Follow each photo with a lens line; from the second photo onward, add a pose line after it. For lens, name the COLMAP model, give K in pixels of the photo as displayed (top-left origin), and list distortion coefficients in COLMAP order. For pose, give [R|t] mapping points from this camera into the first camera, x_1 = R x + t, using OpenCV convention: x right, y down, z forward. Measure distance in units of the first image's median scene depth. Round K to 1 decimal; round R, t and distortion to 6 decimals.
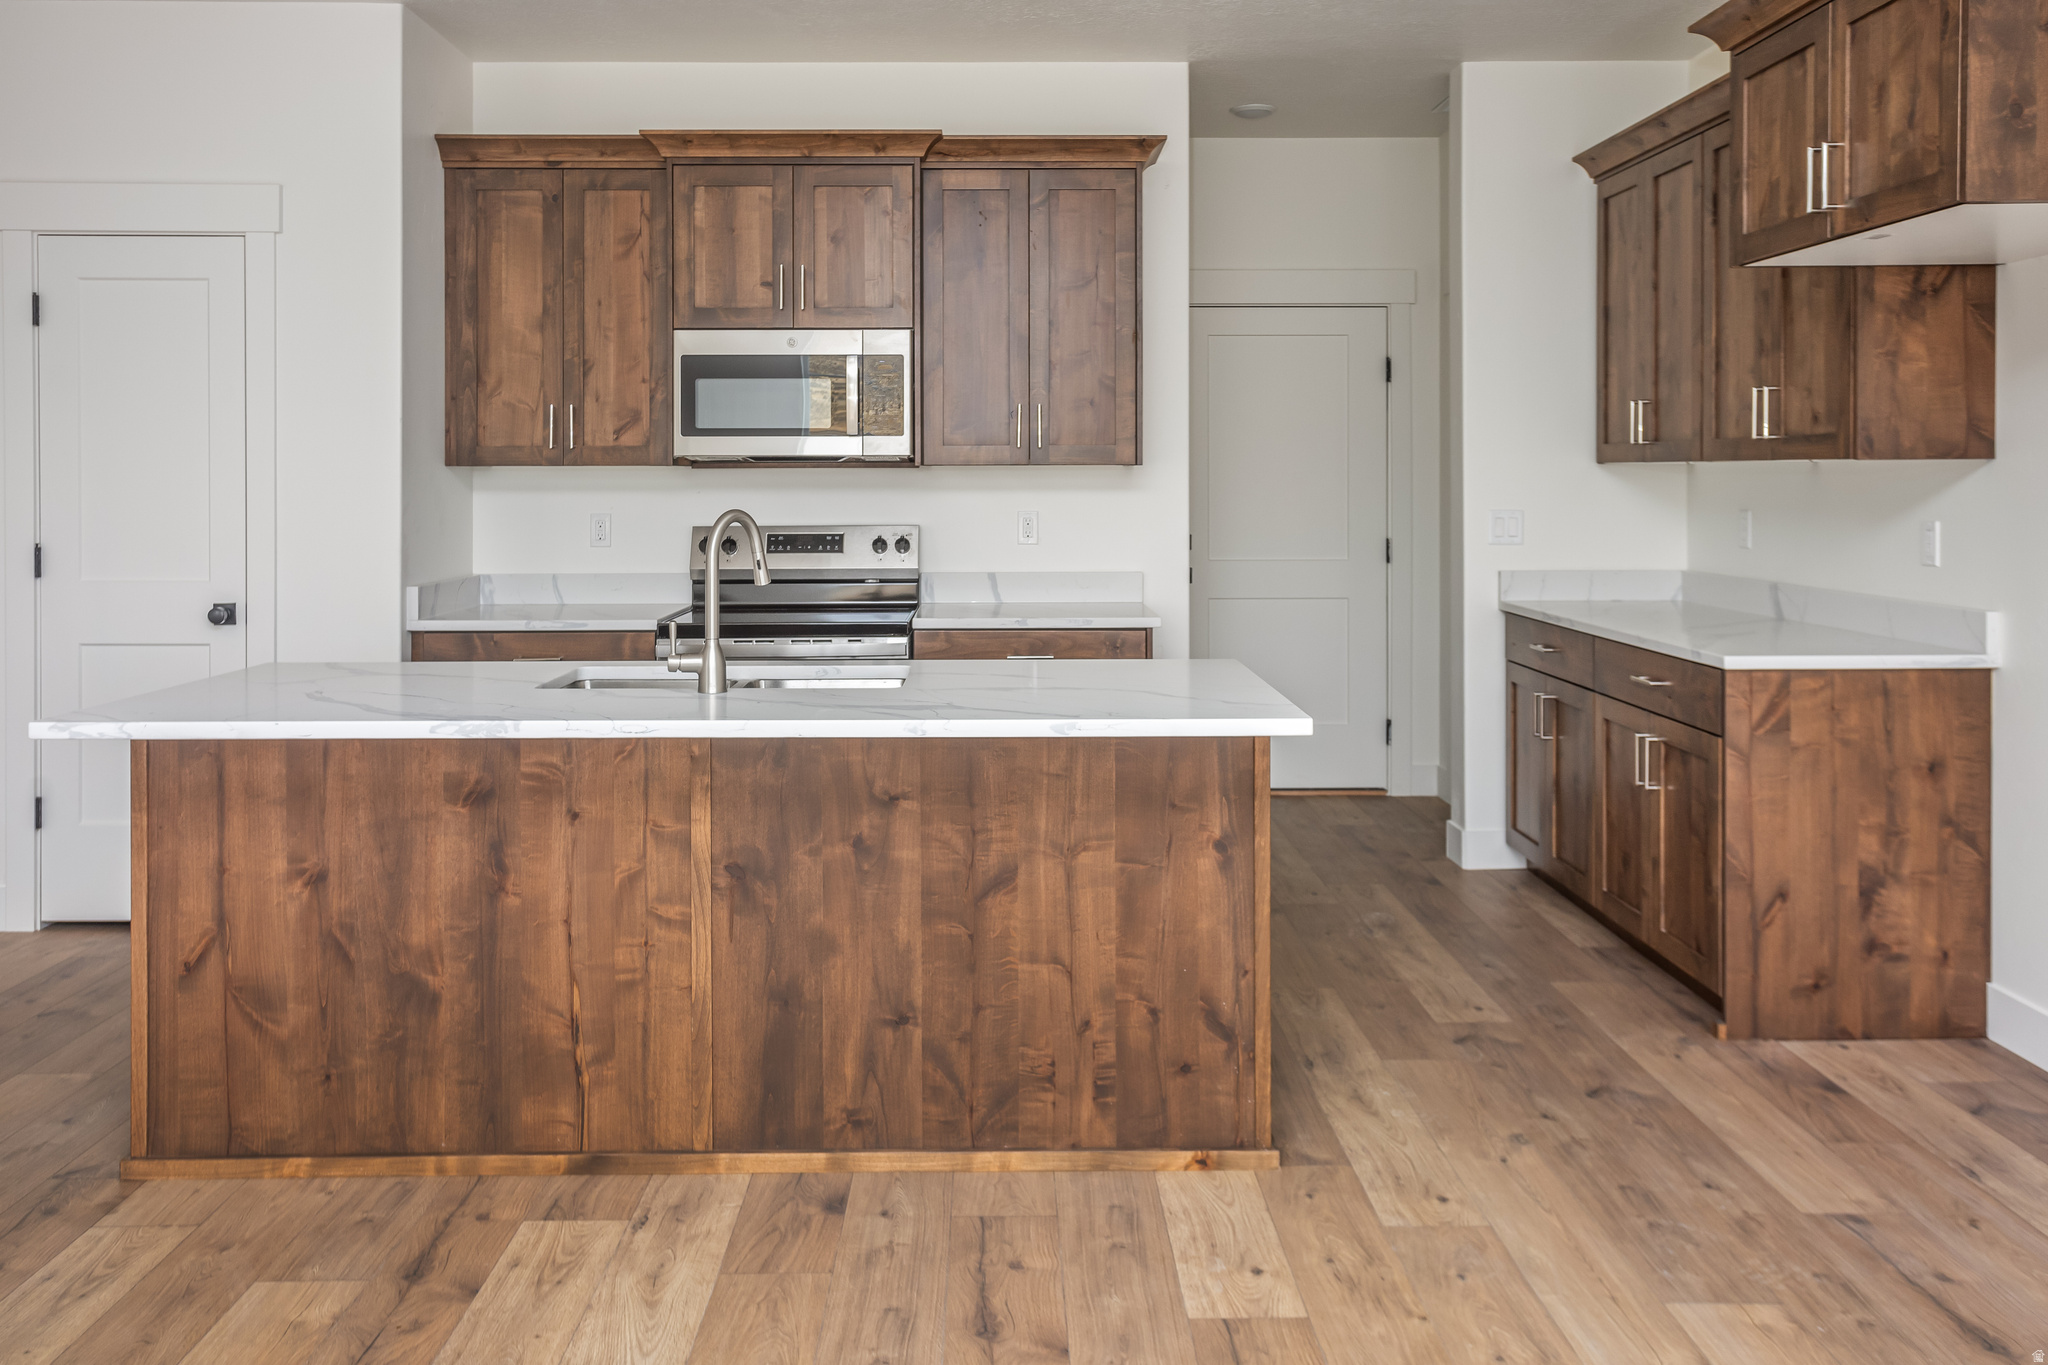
lens RADIAL K [[1669.0, 0, 1021.4], [0, 1669.0, 487.5], [0, 0, 1]] dist [0.000204, 0.010606]
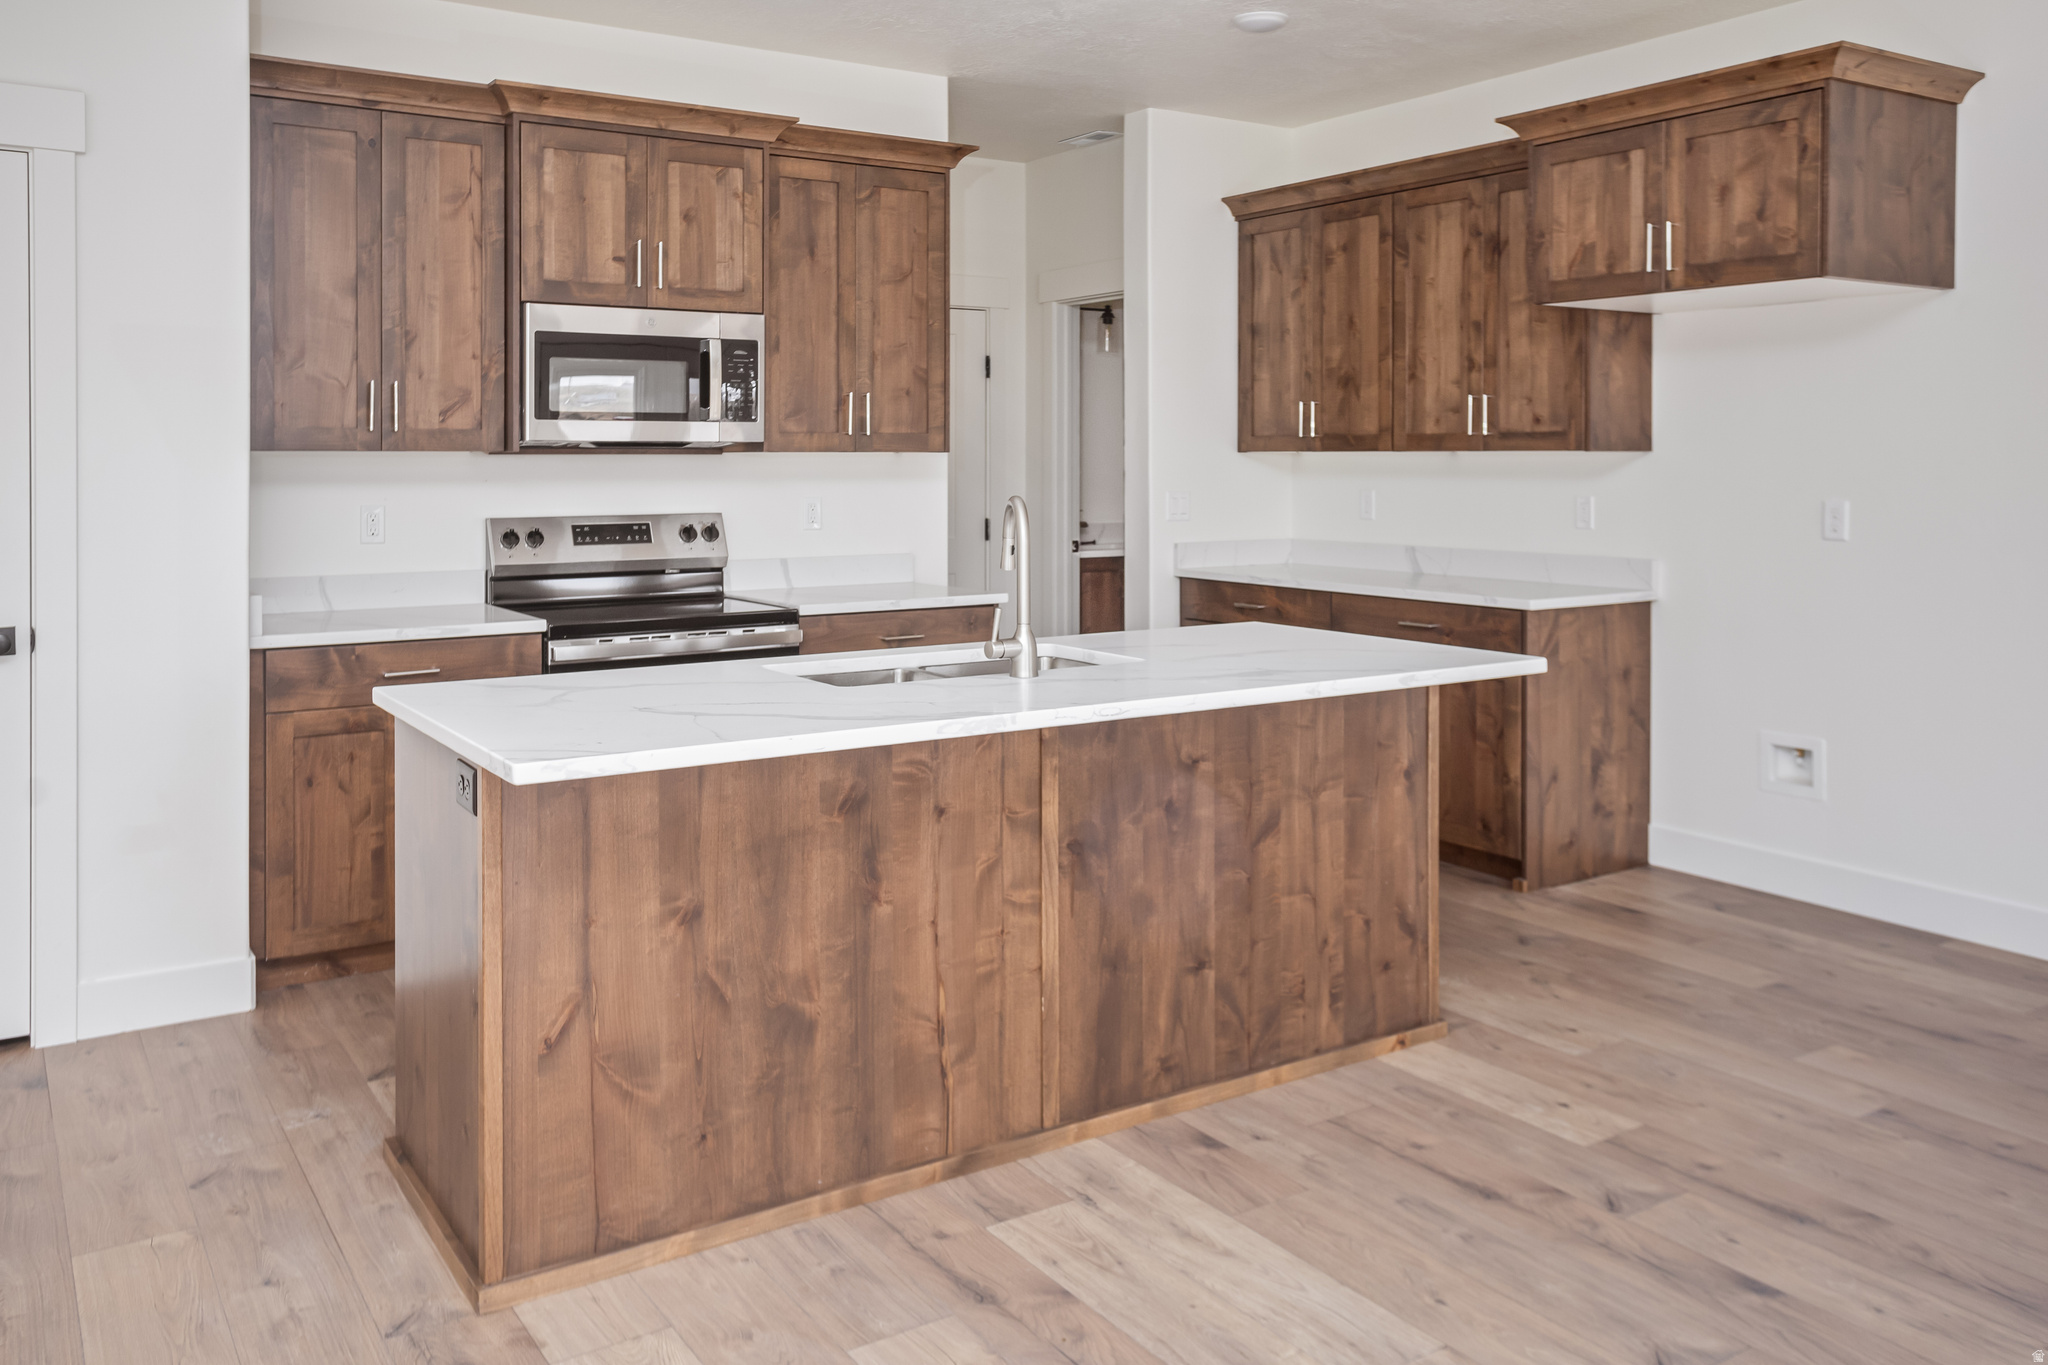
lens RADIAL K [[1609.7, 0, 1014.7], [0, 1609.7, 466.9], [0, 0, 1]] dist [-0.005029, 0.001414]
pose [[0.841148, -0.000937, 0.540804, -0.736759], [0.003057, 0.999991, -0.003022, -0.001740], [-0.540796, 0.004195, 0.841143, 0.185816]]
